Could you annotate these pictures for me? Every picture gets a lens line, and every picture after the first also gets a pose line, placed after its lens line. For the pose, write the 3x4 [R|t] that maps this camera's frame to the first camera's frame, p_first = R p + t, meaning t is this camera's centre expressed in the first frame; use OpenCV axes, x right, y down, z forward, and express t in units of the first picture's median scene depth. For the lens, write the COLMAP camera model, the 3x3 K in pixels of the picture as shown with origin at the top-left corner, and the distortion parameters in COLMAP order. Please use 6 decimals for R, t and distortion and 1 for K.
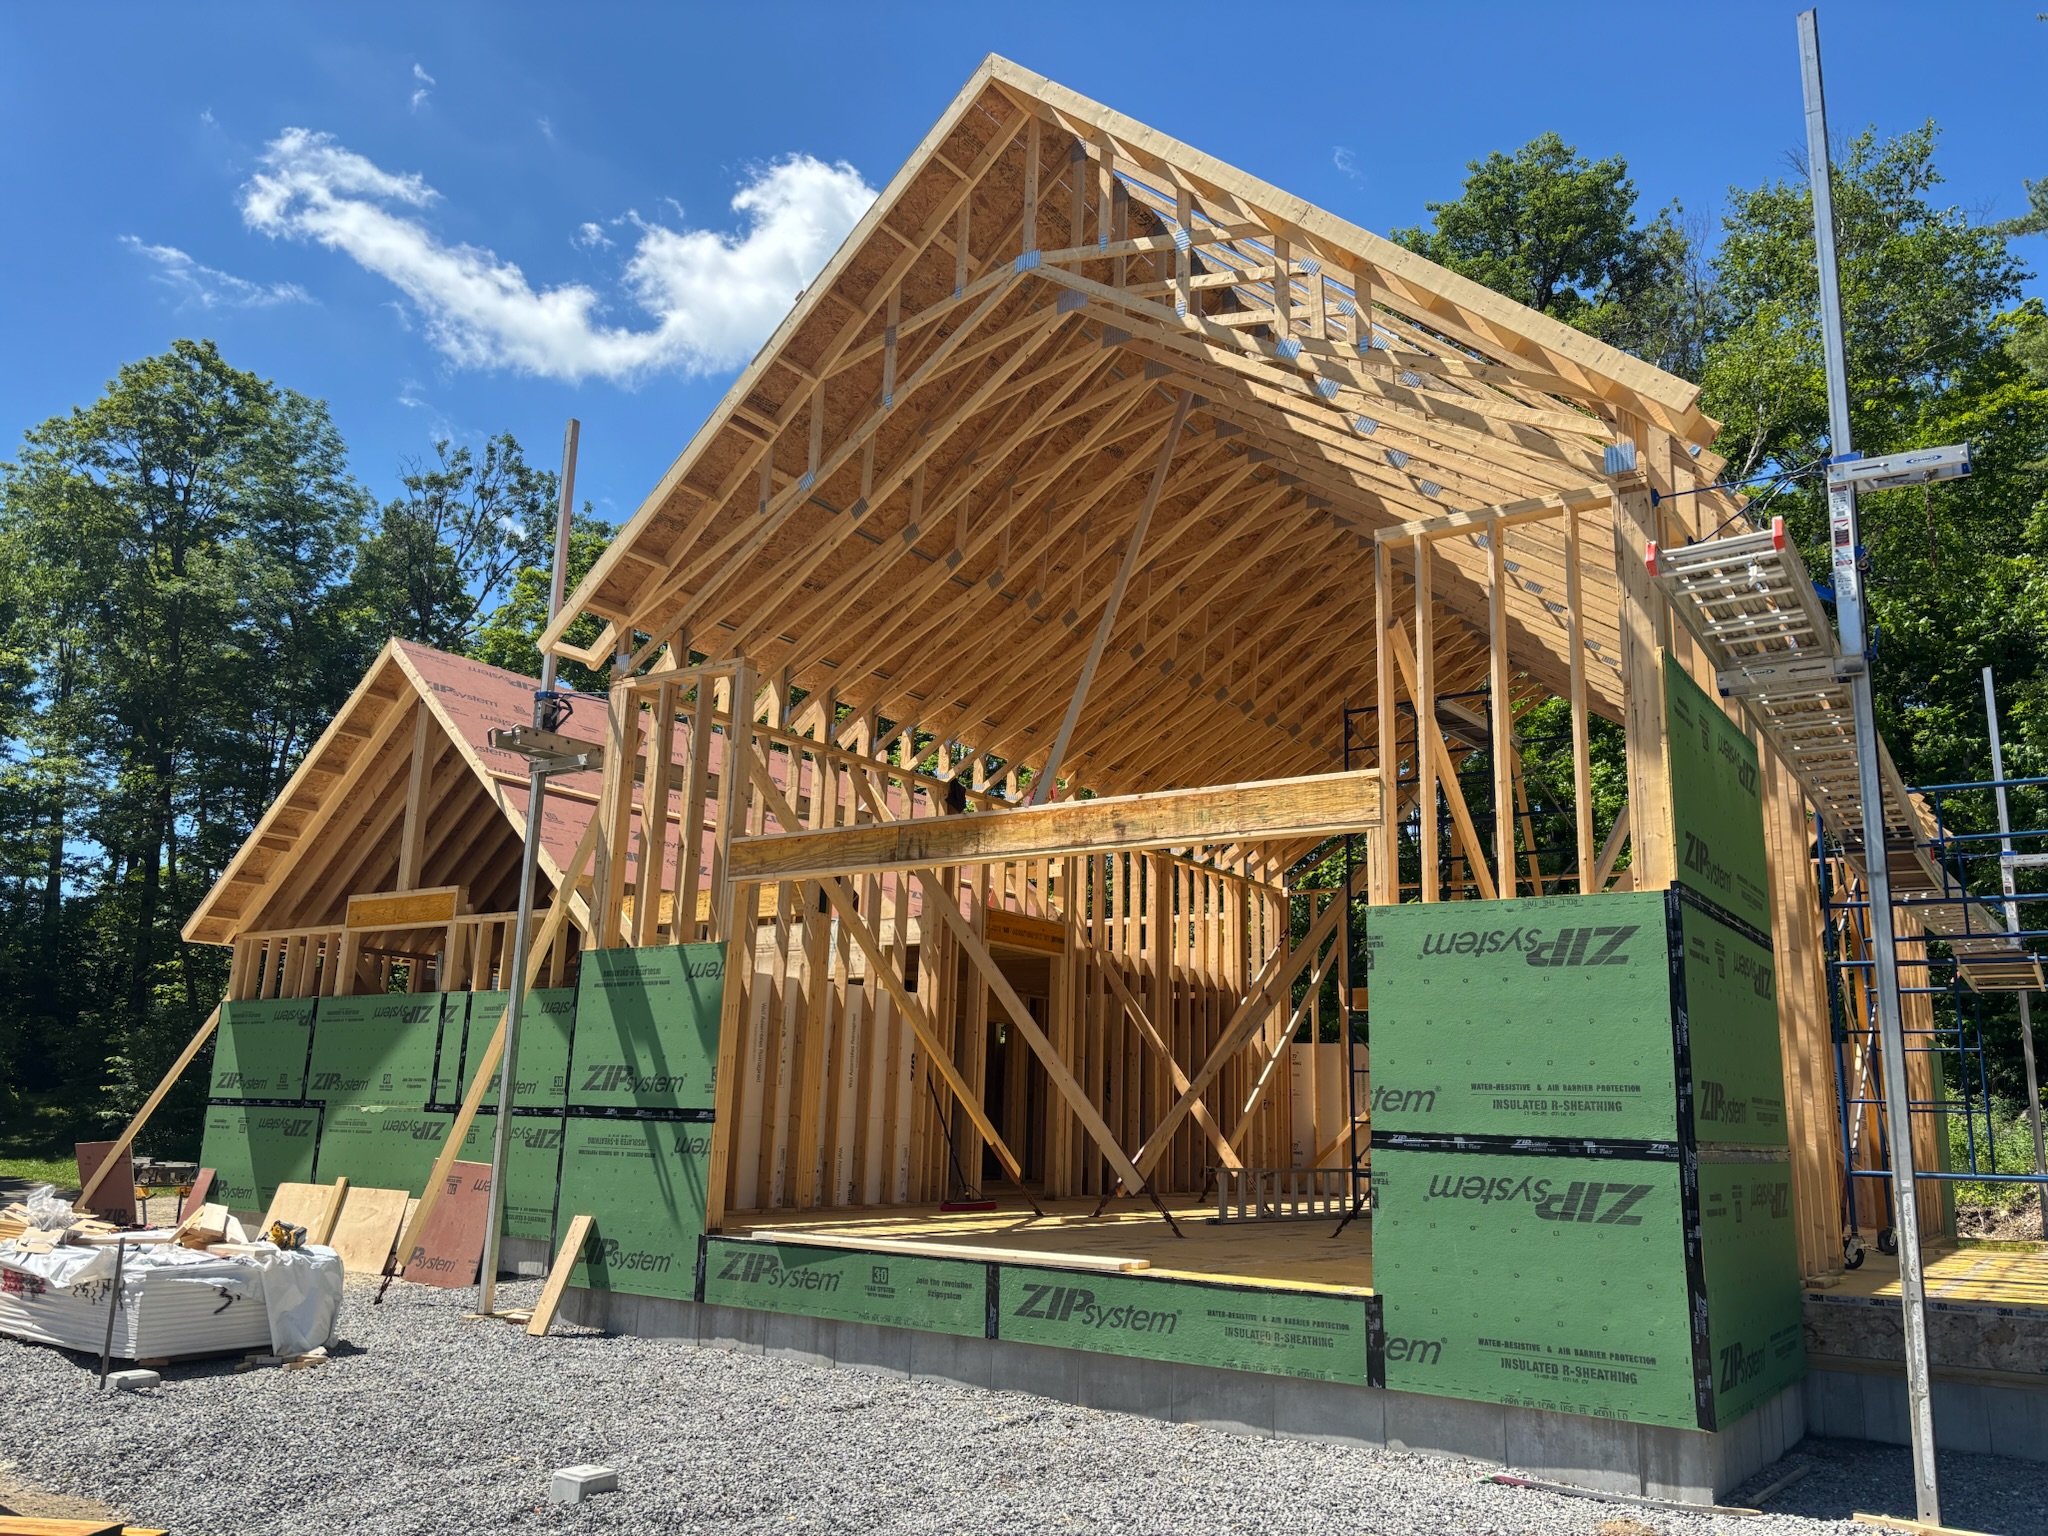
lens RADIAL K [[1545.1, 0, 1054.9], [0, 1545.1, 776.2], [0, 0, 1]] dist [0.008171, 0.007295]
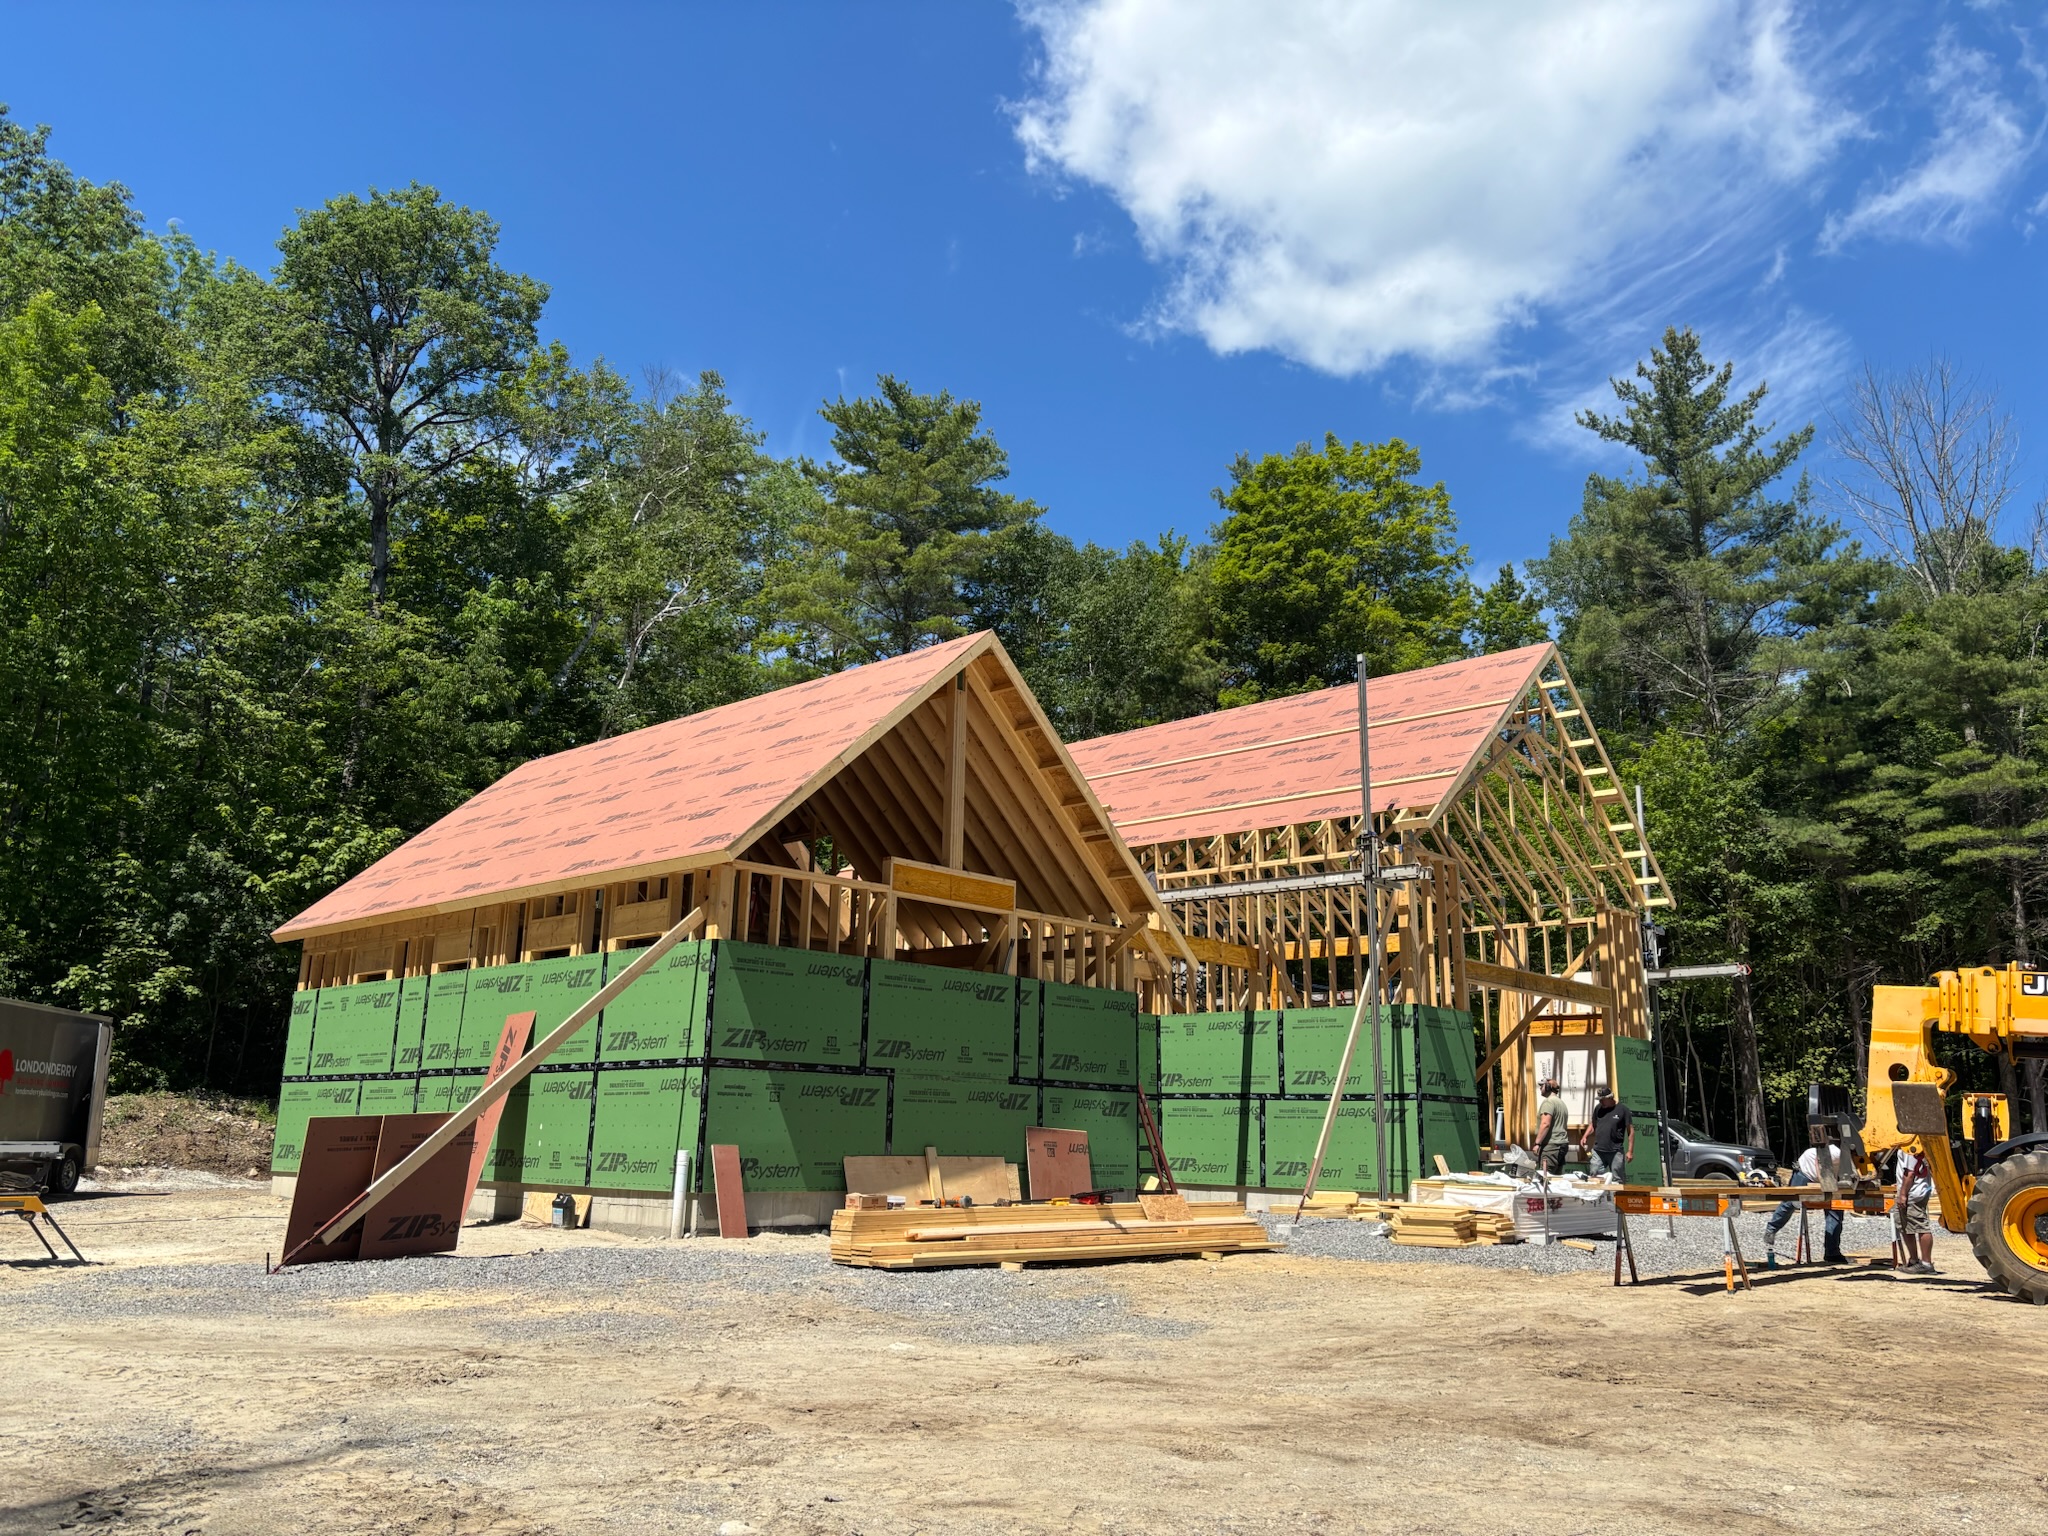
lens RADIAL K [[1528.8, 0, 1015.5], [0, 1528.8, 758.6], [0, 0, 1]] dist [0.100640, 0.000541]
pose [[0.159322, 0.218185, 0.962815, -2.326514], [-0.227370, 0.957163, -0.179280, 0.291697], [-0.960687, -0.190352, 0.202106, 1.257746]]
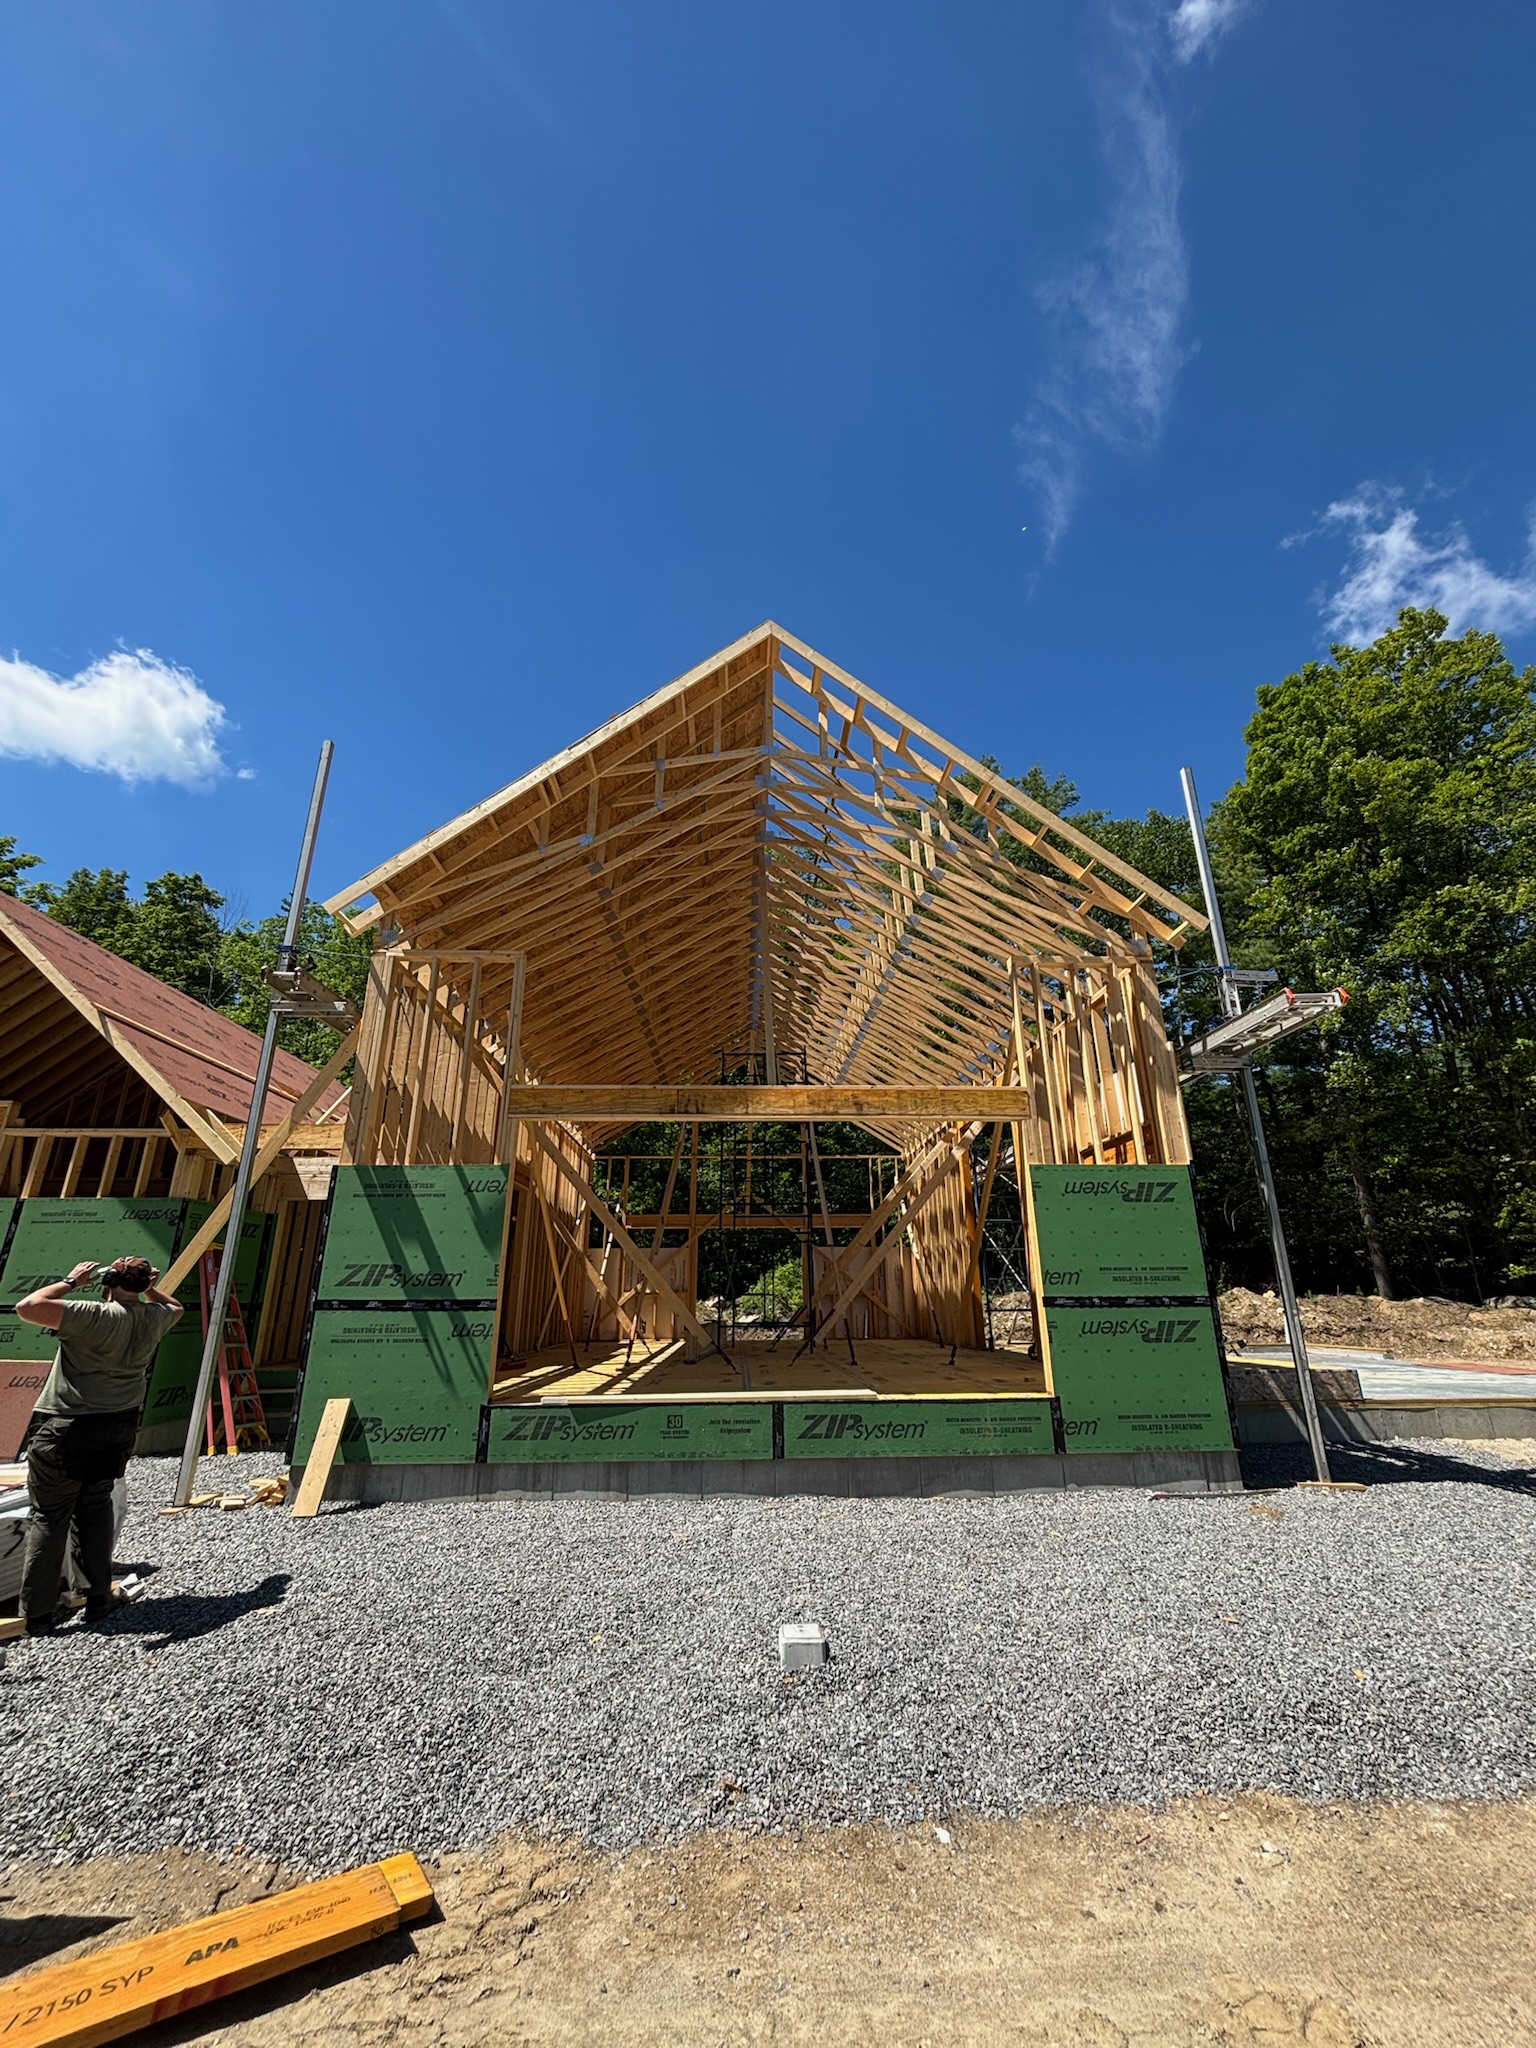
lens RADIAL K [[811.6, 0, 768.0], [0, 811.6, 1024.0], [0, 0, 1]] dist [0.000967, -0.012327]
pose [[0.803336, 0.159351, 0.573811, -0.460148], [-0.099935, 0.985944, -0.133895, 0.062383], [-0.587081, 0.050219, 0.807969, 0.333111]]
